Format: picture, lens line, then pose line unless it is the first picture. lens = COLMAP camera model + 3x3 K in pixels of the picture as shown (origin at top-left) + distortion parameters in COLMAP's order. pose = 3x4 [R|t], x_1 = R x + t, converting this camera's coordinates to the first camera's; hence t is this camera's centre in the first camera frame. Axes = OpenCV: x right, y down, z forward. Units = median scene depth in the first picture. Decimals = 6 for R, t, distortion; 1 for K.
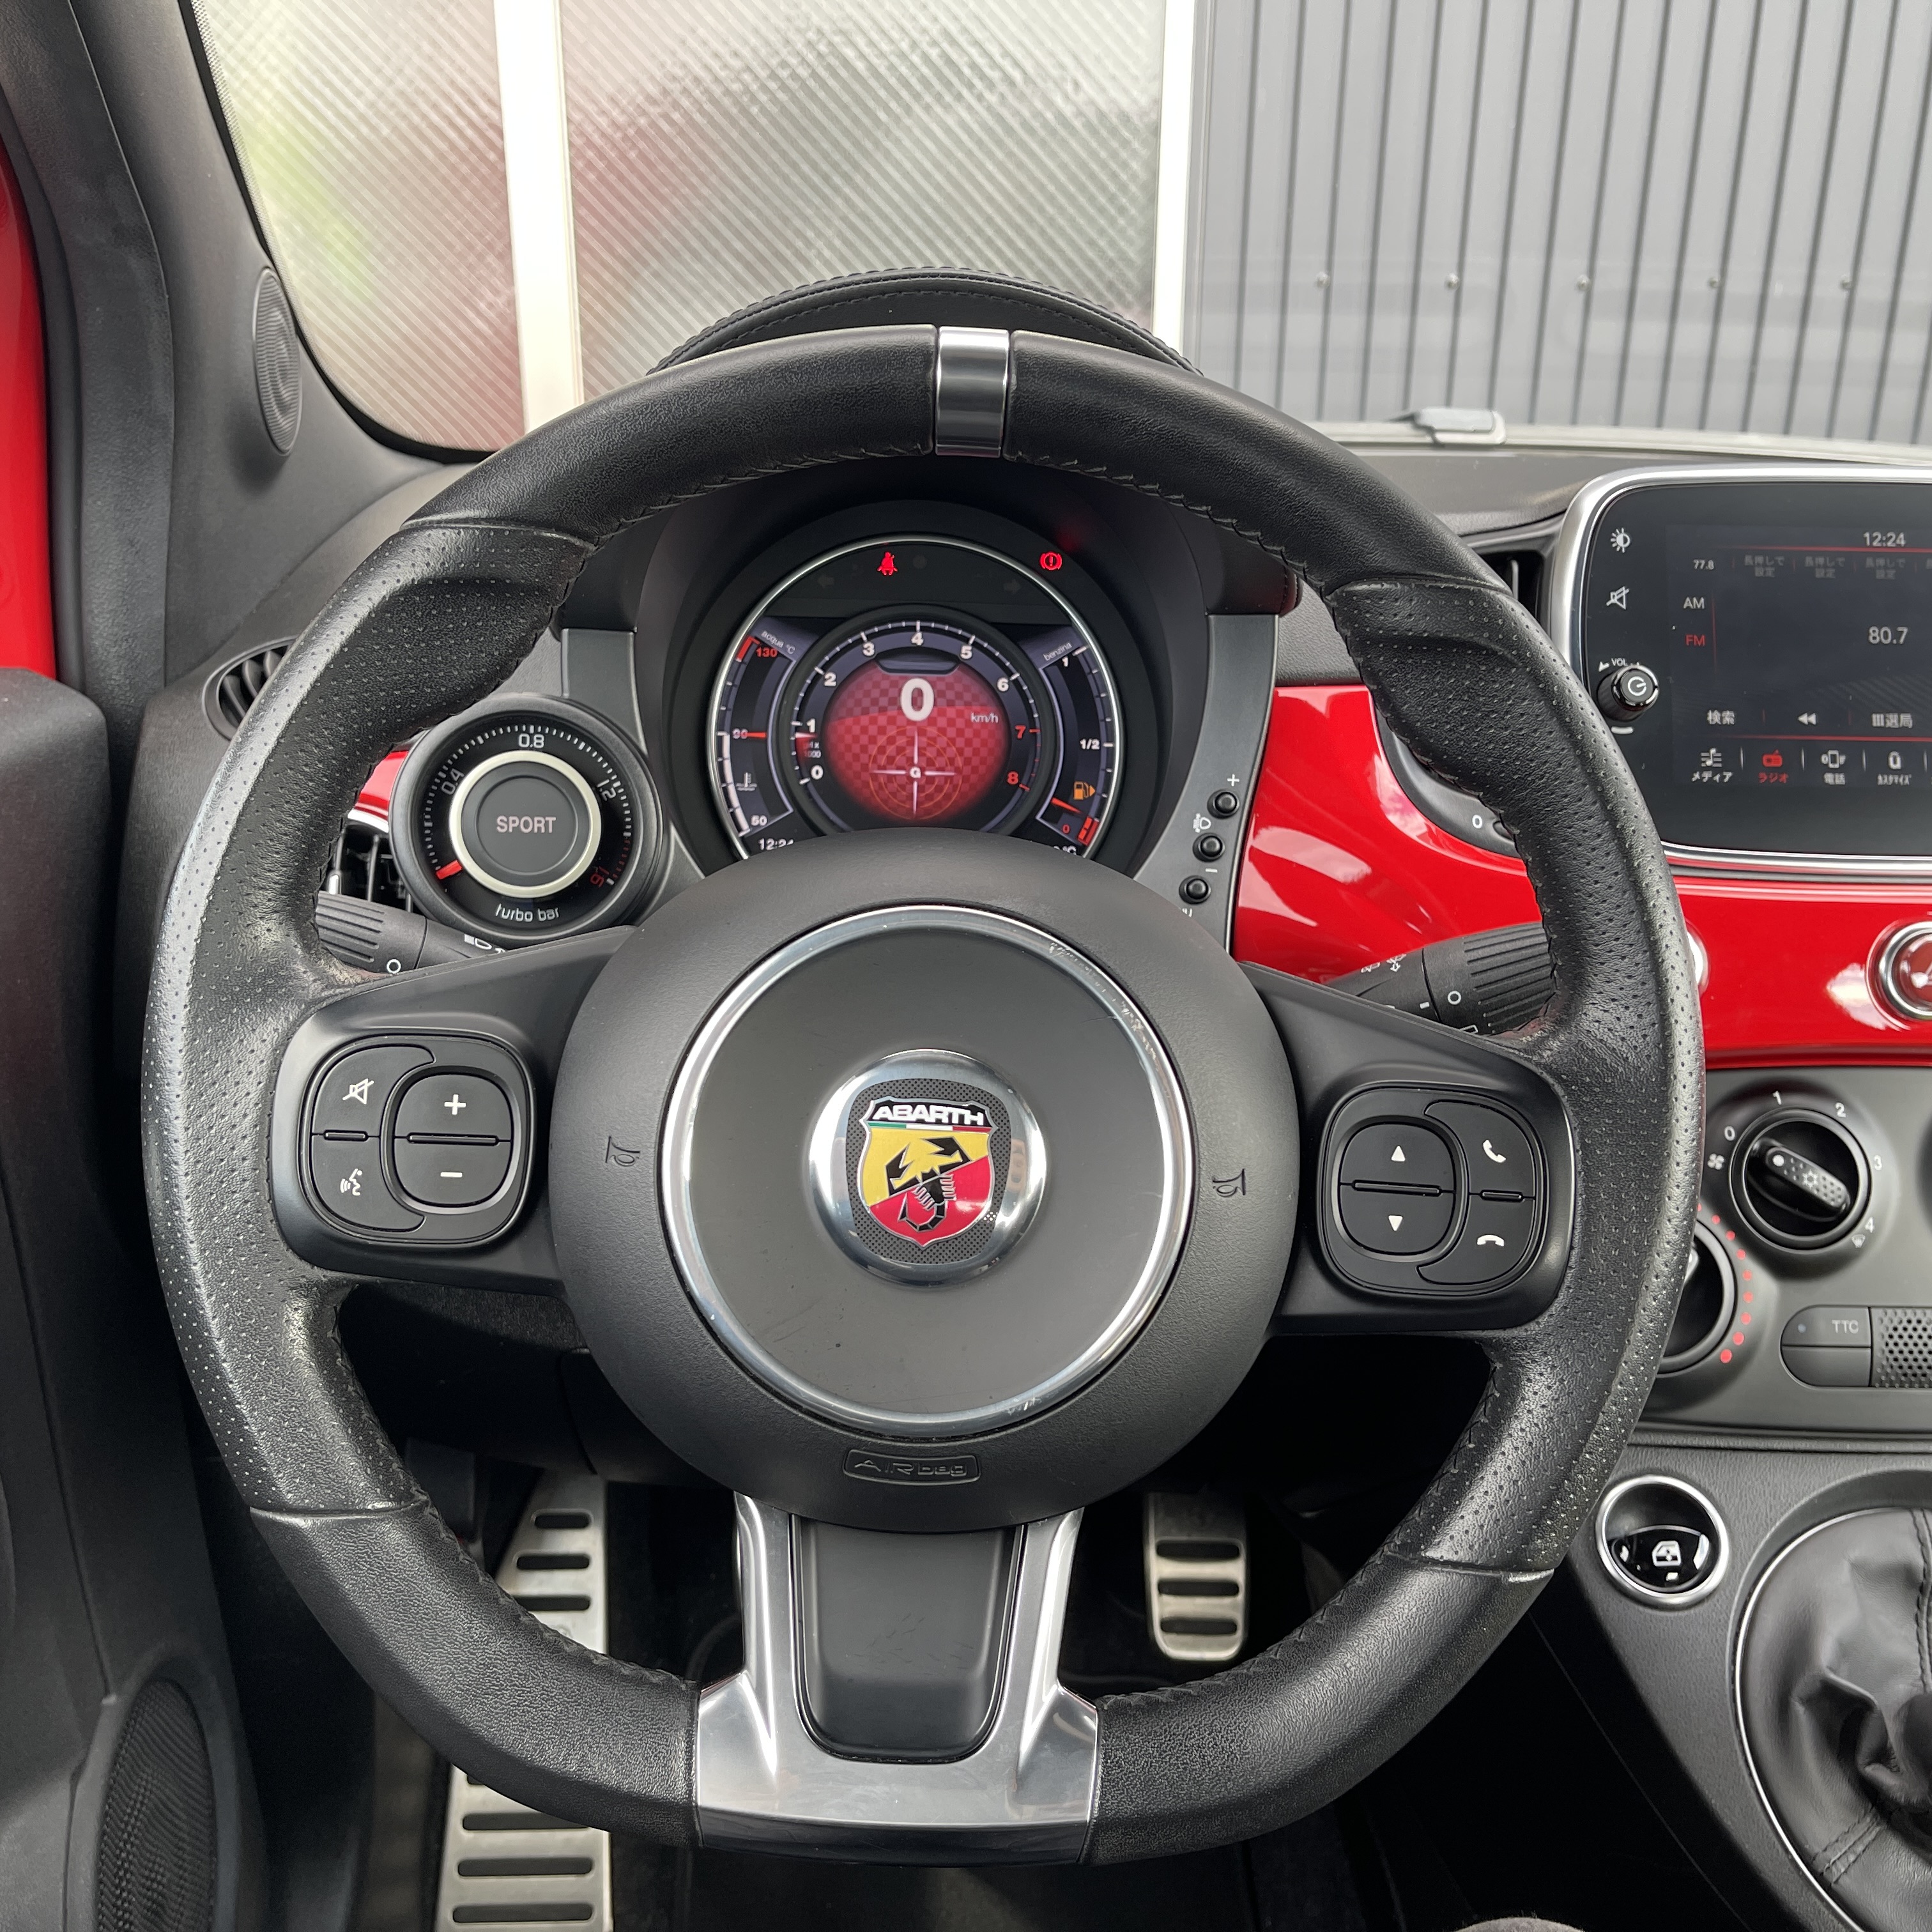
lens RADIAL K [[1947.3, 0, 968.9], [0, 1947.3, 975.8], [0, 0, 1]] dist [0.033013, 0.000000]
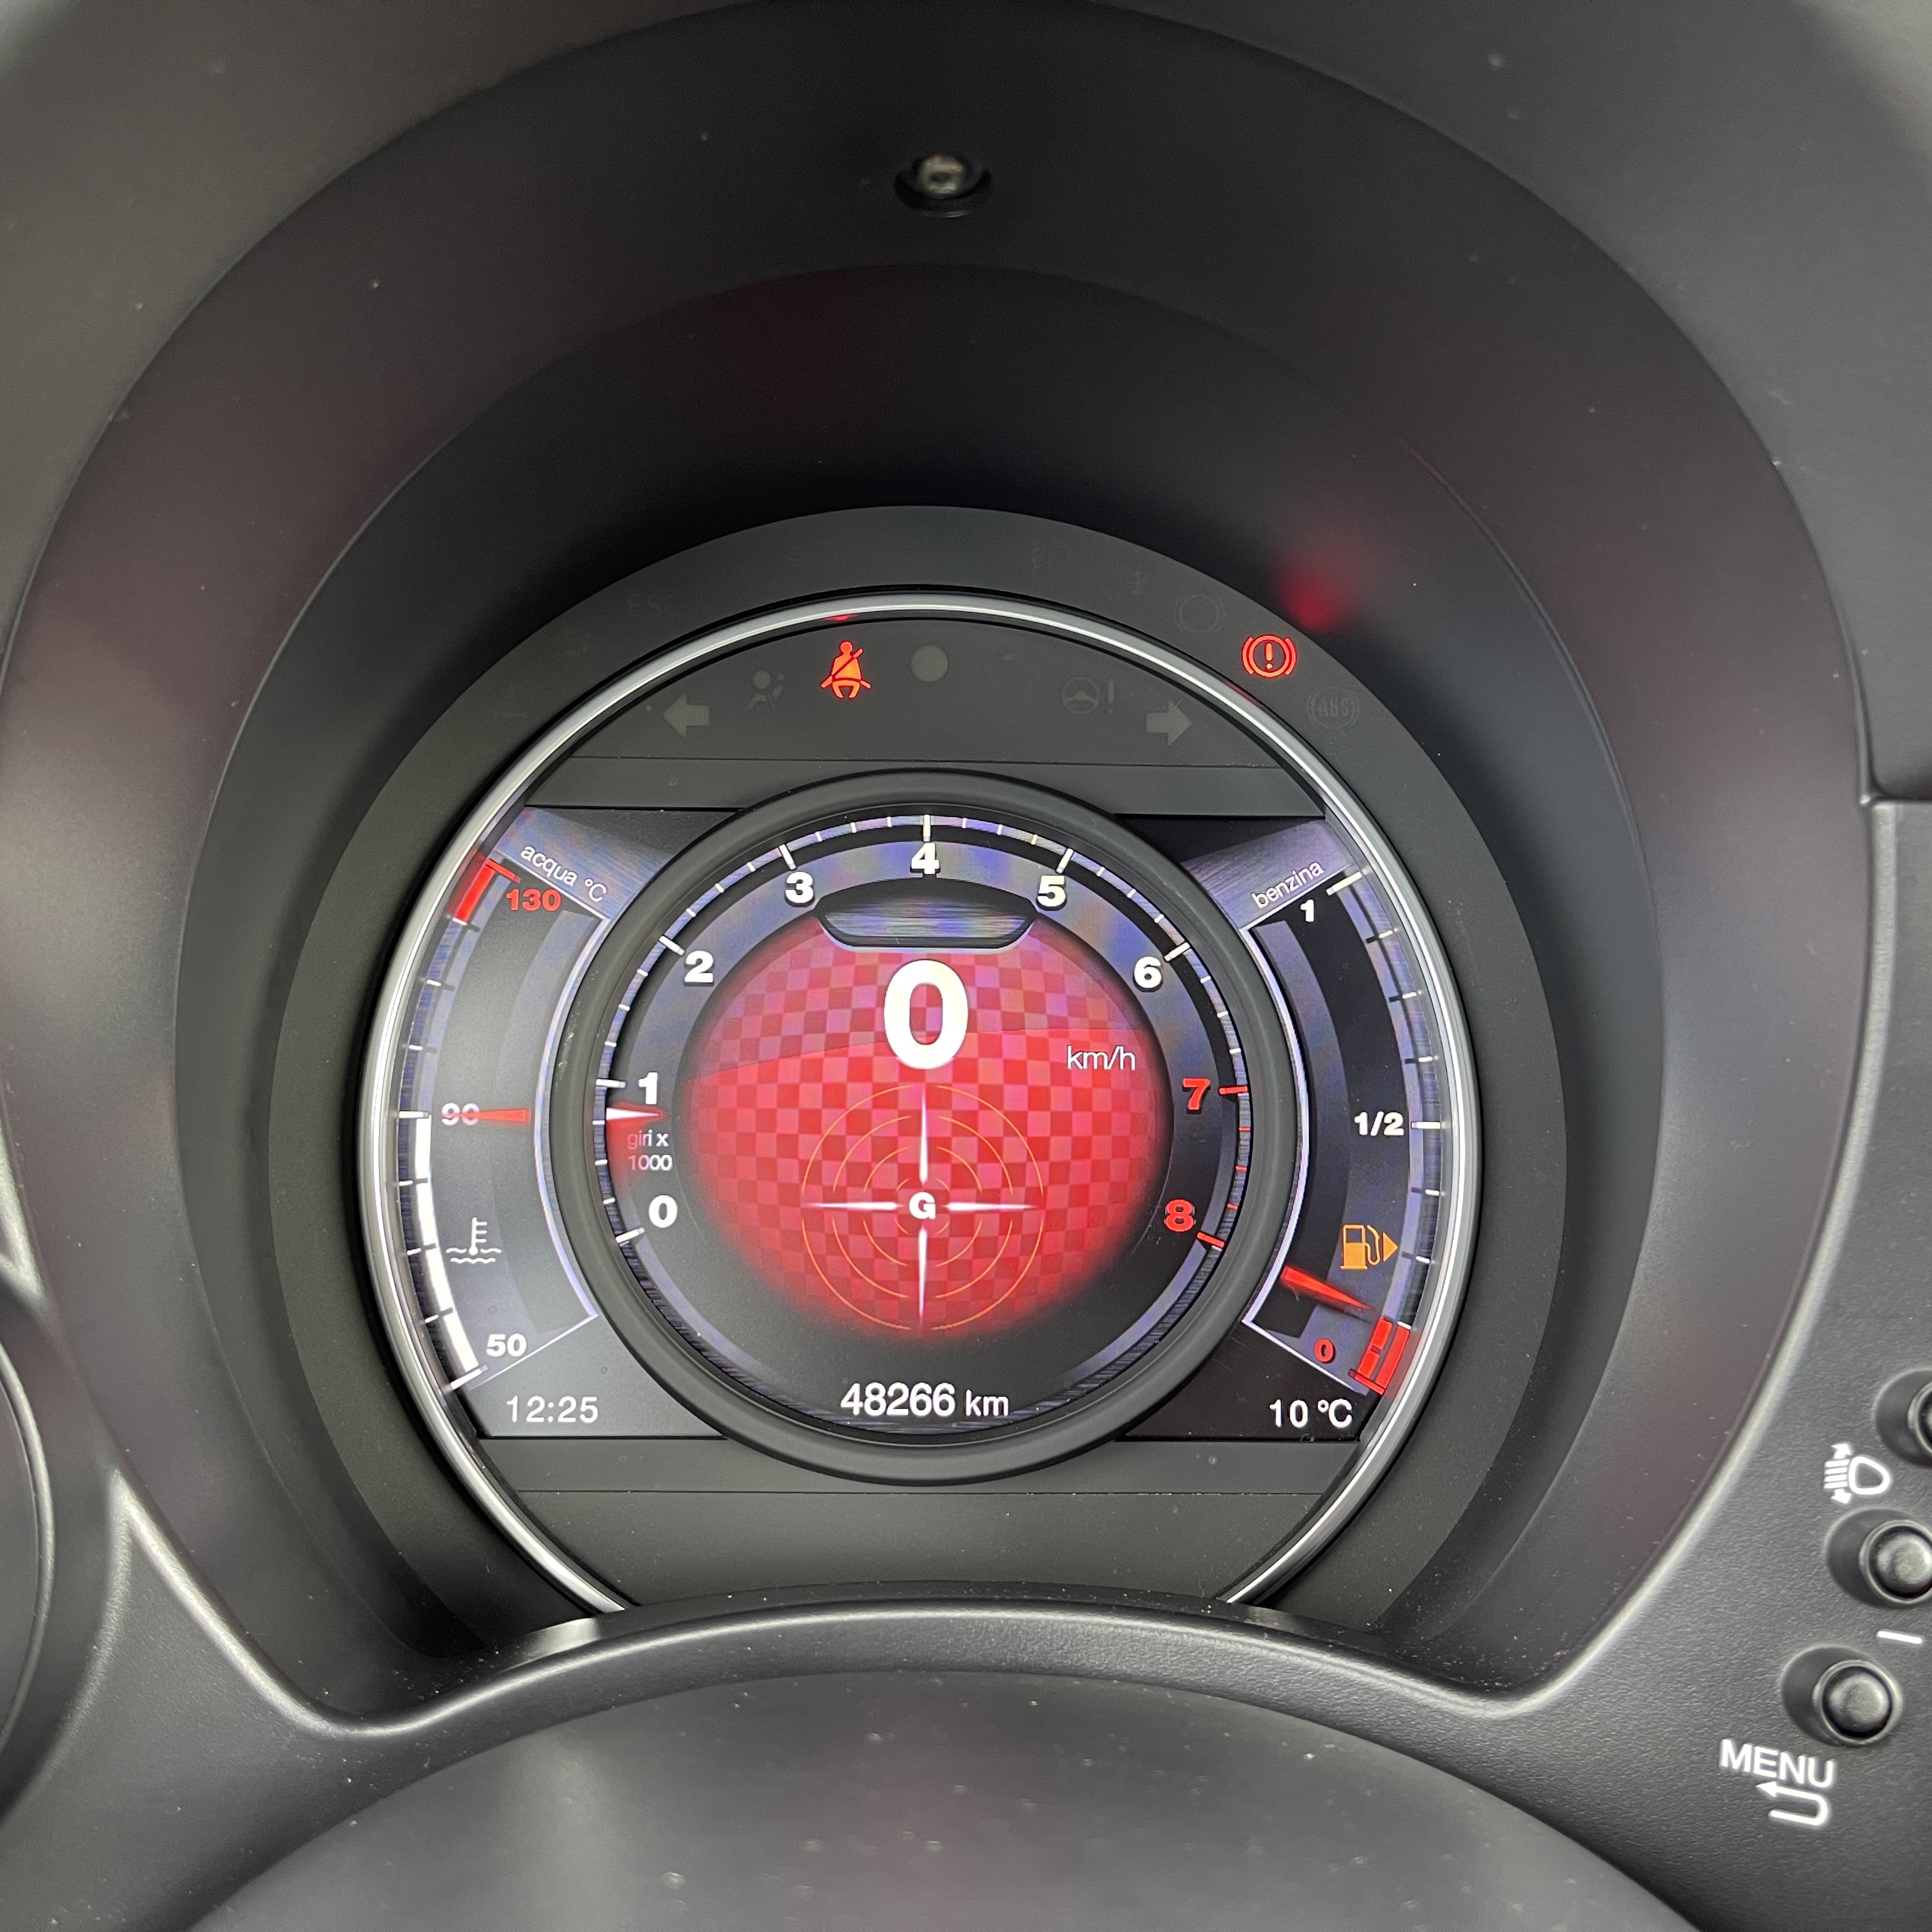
lens RADIAL K [[1947.3, 0, 959.7], [0, 1947.3, 956.7], [0, 0, 1]] dist [0.033013, 0.000000]
pose [[0.999226, -0.013172, -0.037074, -0.005499], [0.009734, 0.995763, -0.091437, -0.118059], [0.038122, 0.091005, 0.995121, 0.617563]]
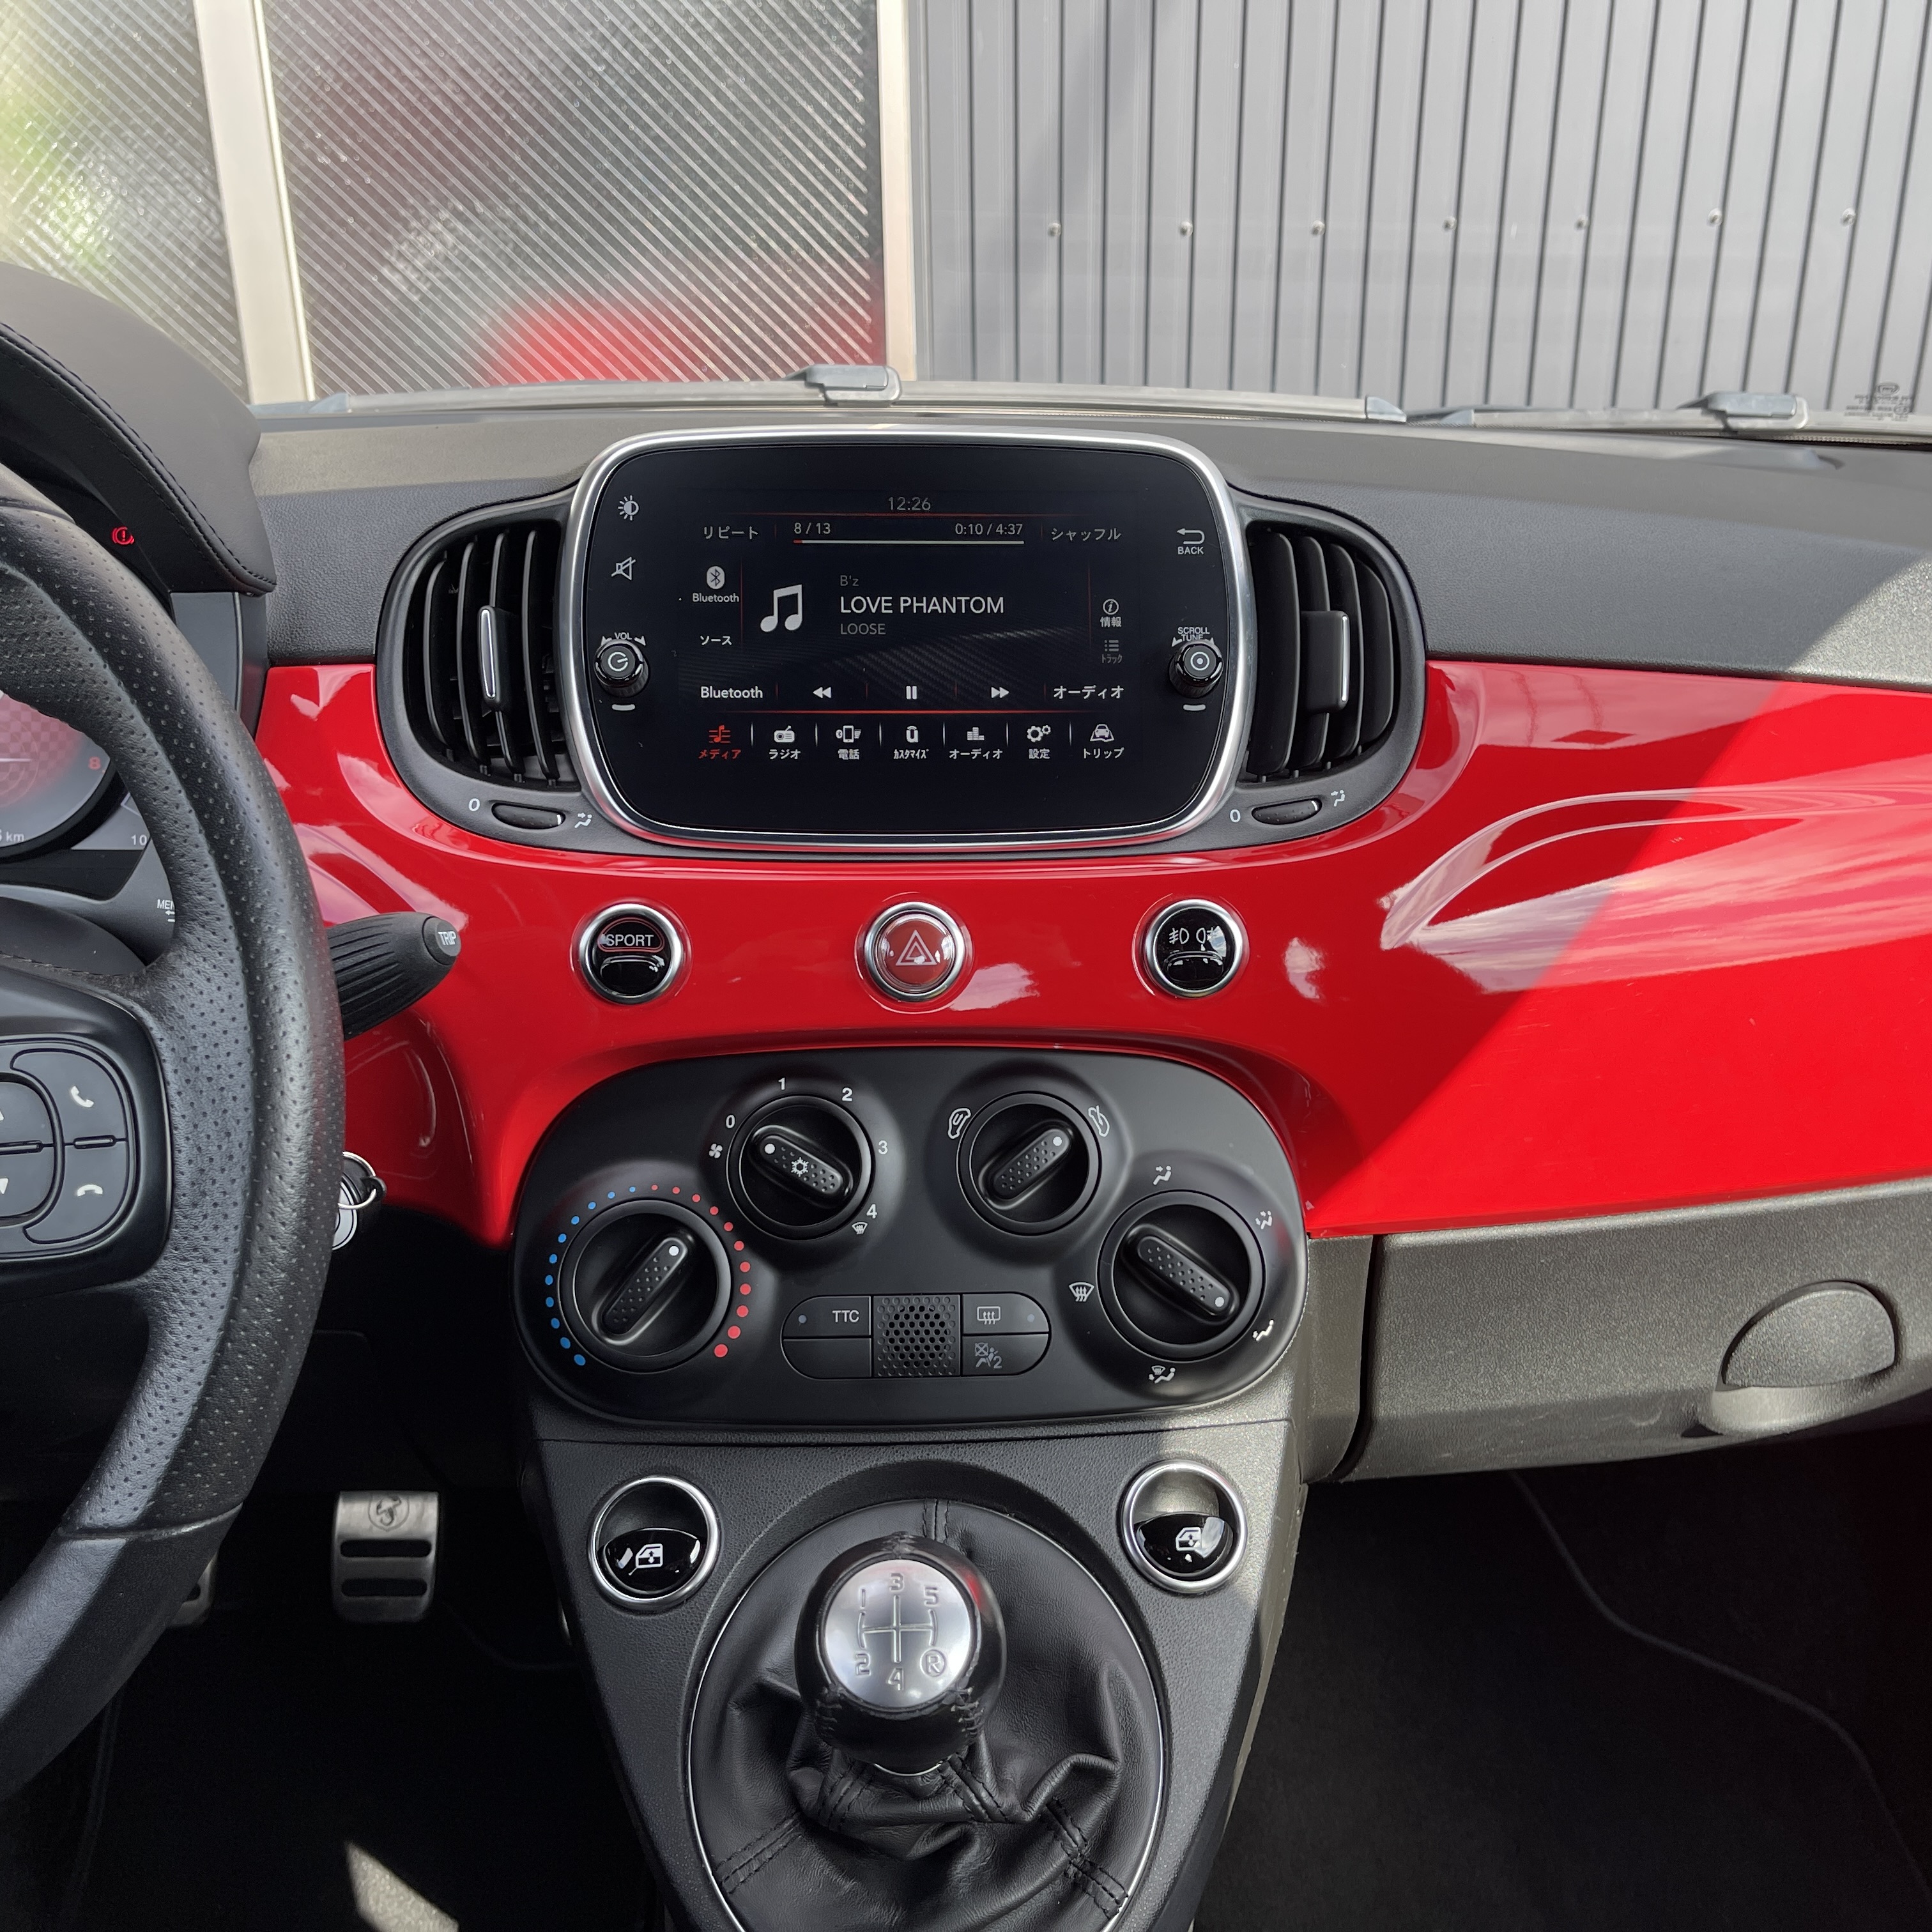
lens RADIAL K [[1902.1, 0, 983.0], [0, 1902.1, 986.5], [0, 0, 1]] dist [0.066965, 0.000000]
pose [[0.999773, -0.021284, -0.000894, 0.459607], [0.021301, 0.999359, 0.028779, -0.010051], [0.000281, -0.028792, 0.999585, 0.047928]]
